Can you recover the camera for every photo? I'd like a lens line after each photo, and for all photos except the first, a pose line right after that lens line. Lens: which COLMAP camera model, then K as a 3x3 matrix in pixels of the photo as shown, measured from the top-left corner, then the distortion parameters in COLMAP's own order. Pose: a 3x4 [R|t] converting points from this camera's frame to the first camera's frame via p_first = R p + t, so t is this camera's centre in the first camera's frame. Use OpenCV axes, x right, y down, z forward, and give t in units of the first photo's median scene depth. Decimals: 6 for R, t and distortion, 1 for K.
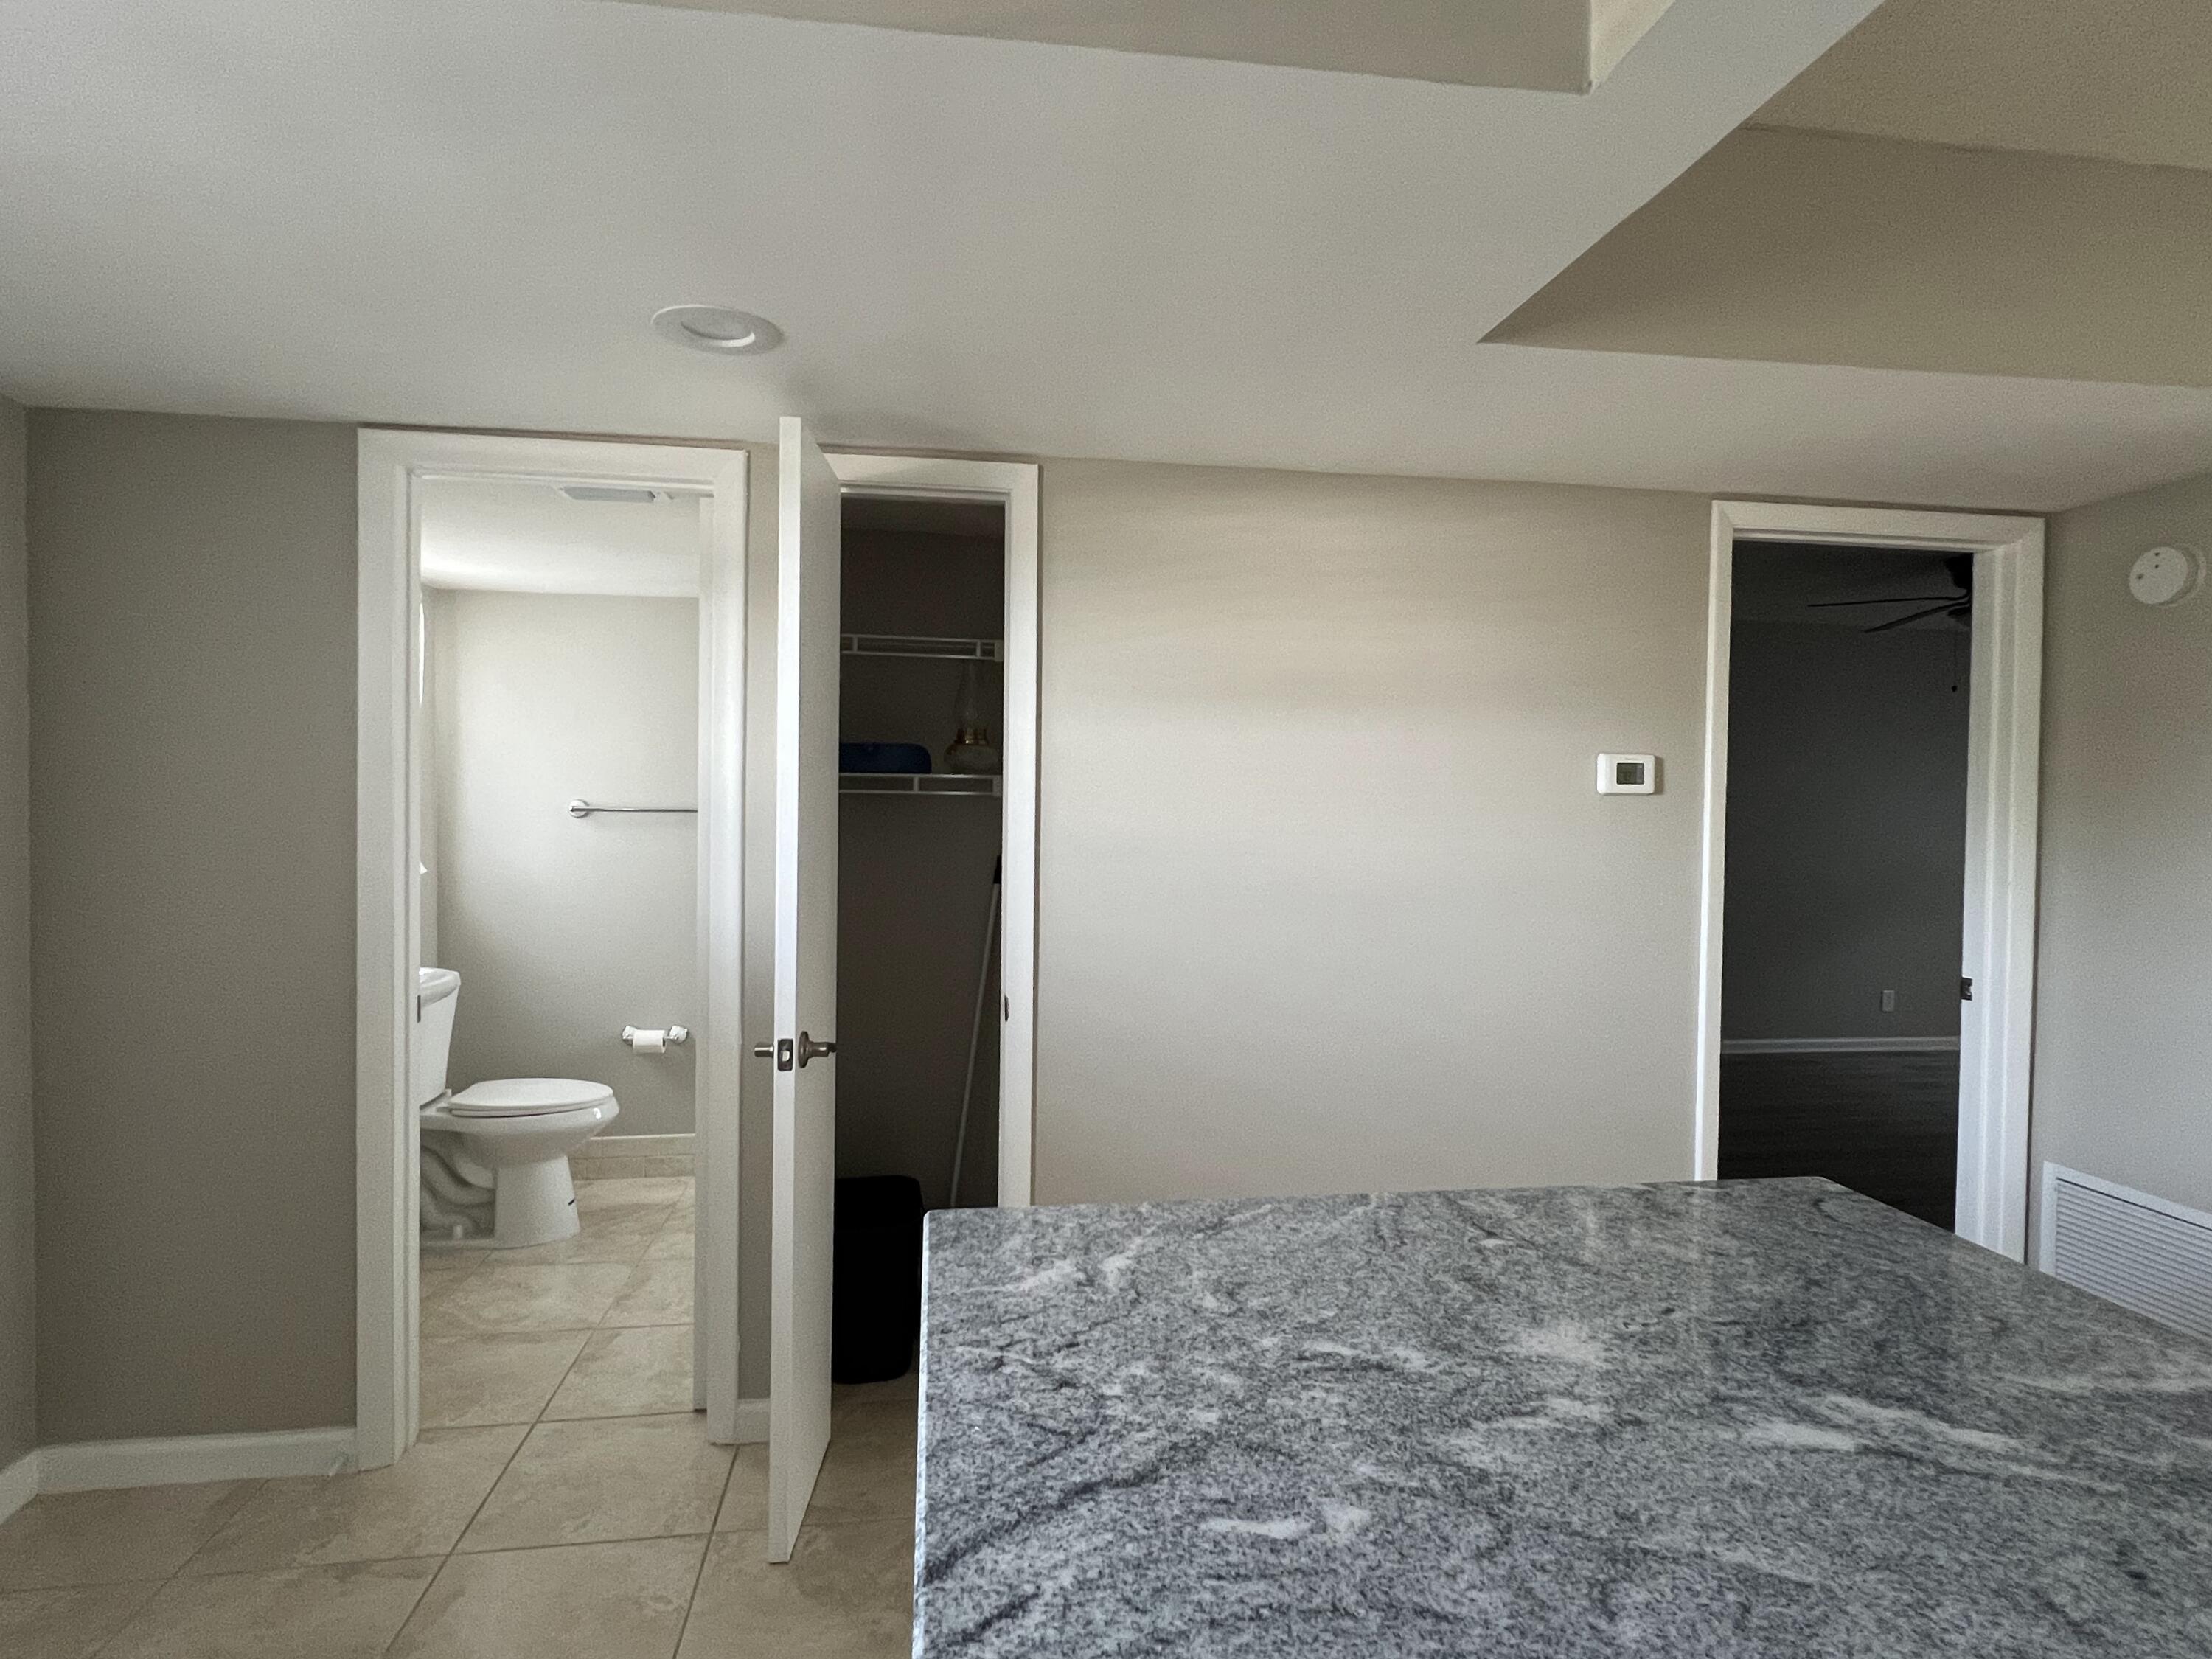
lens RADIAL K [[1158.2, 0, 1096.0], [0, 1158.2, 832.4], [0, 0, 1]] dist [-0.000515, 0.000323]
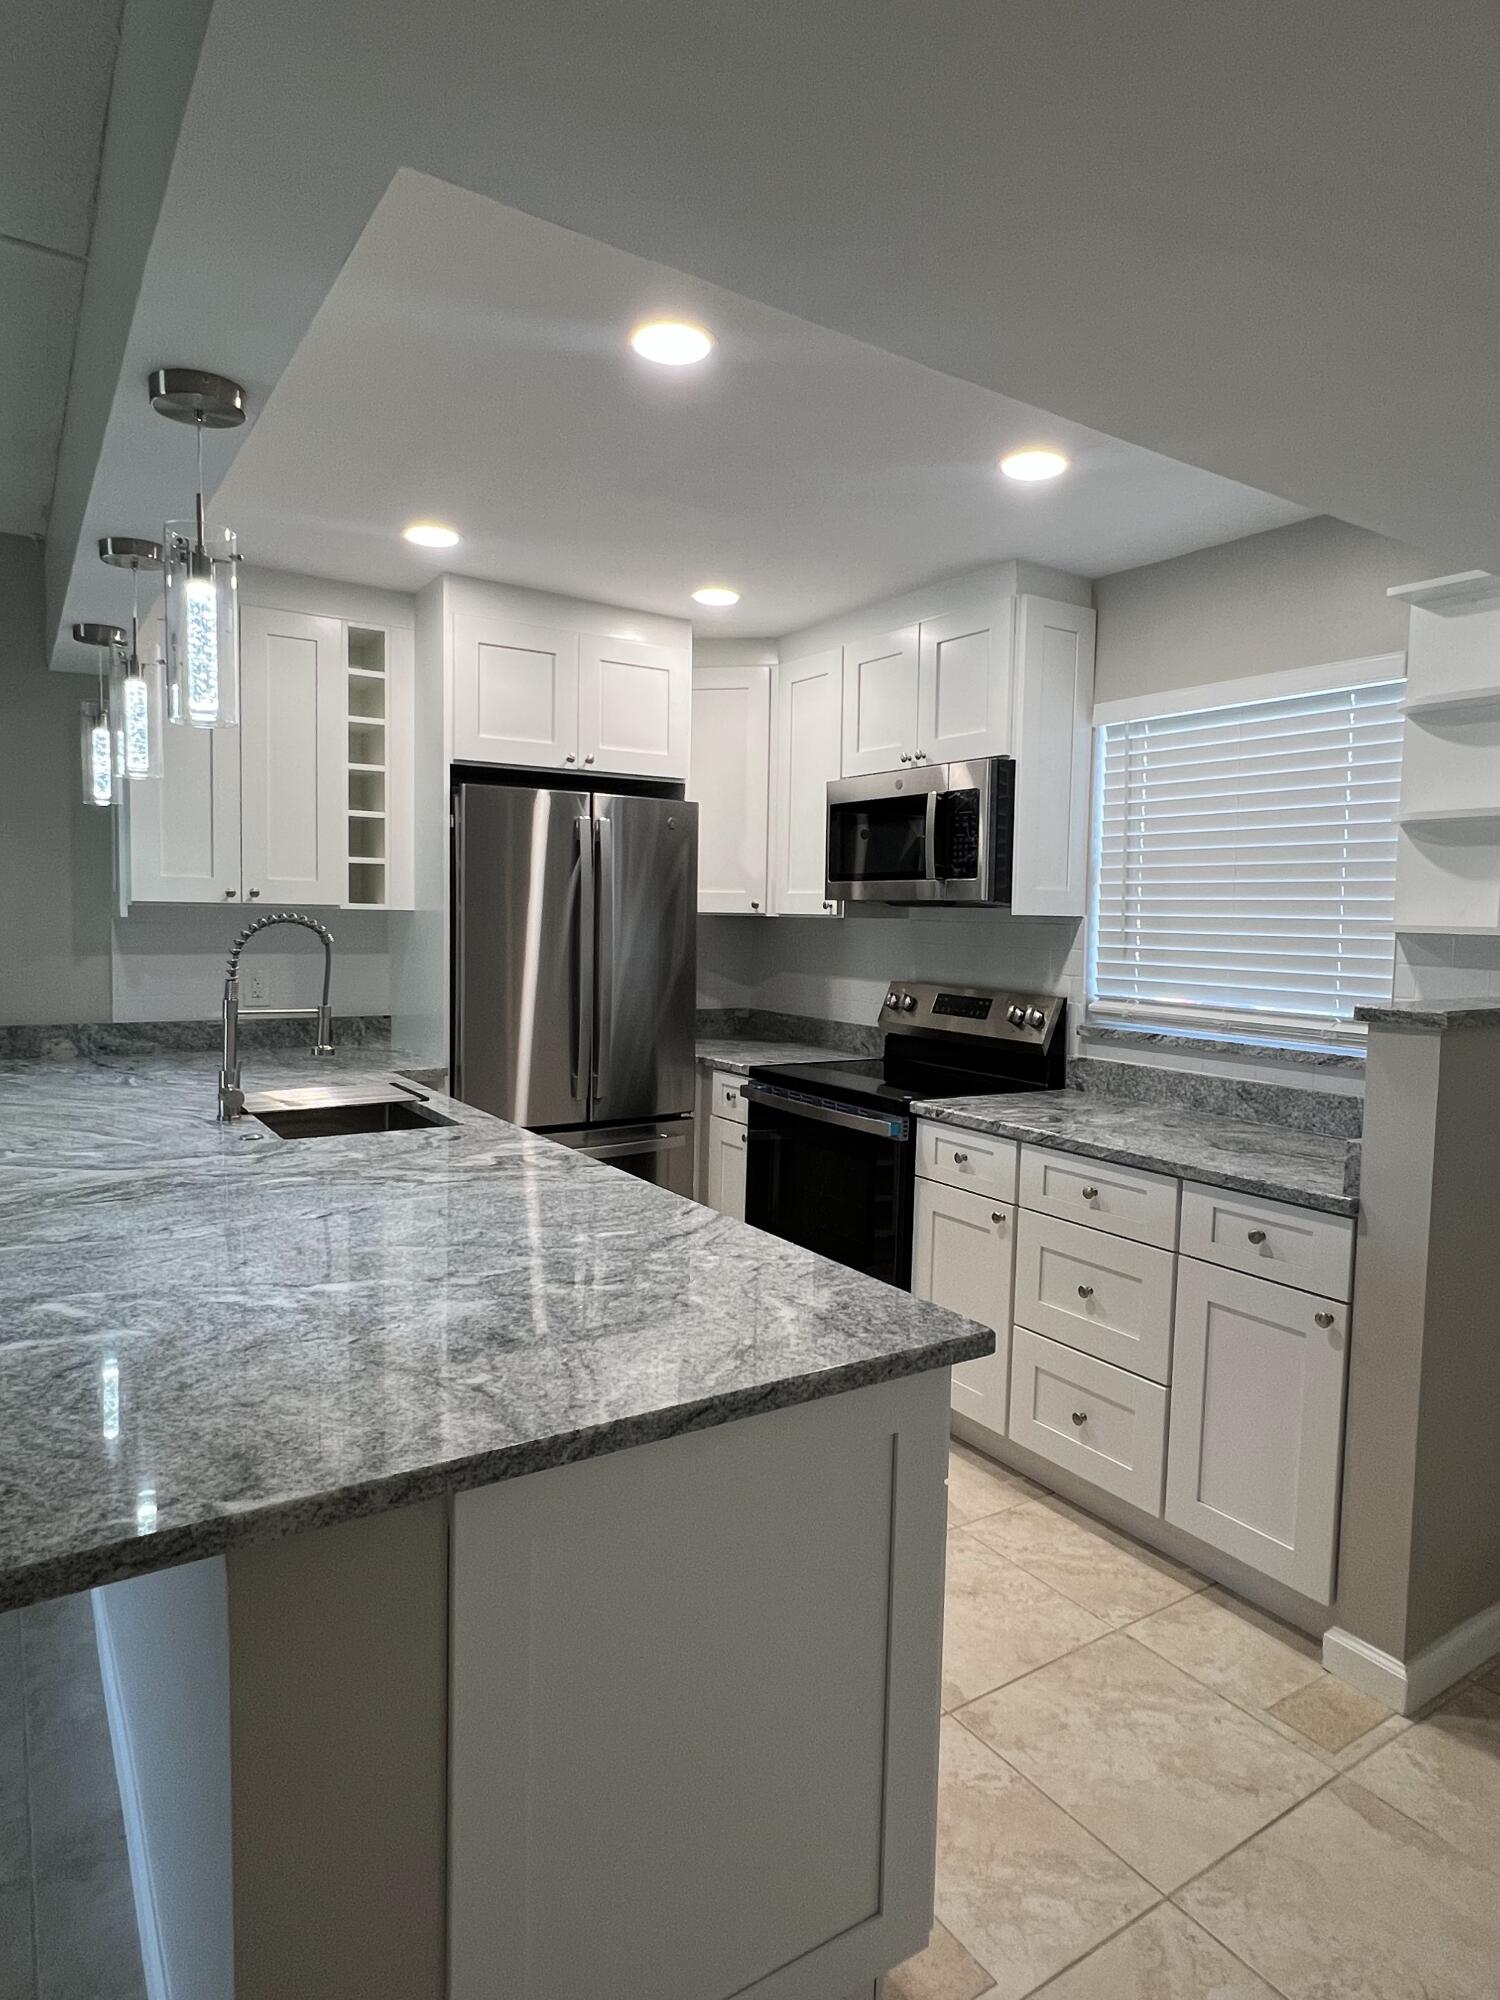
lens RADIAL K [[1161.7, 0, 748.1], [0, 1161.7, 994.2], [0, 0, 1]] dist [-0.002660, 0.001916]
pose [[-0.904094, -0.002143, -0.427329, 0.722065], [-0.042746, 0.995426, 0.085445, -0.093053], [0.425191, 0.095517, -0.900049, 2.533922]]
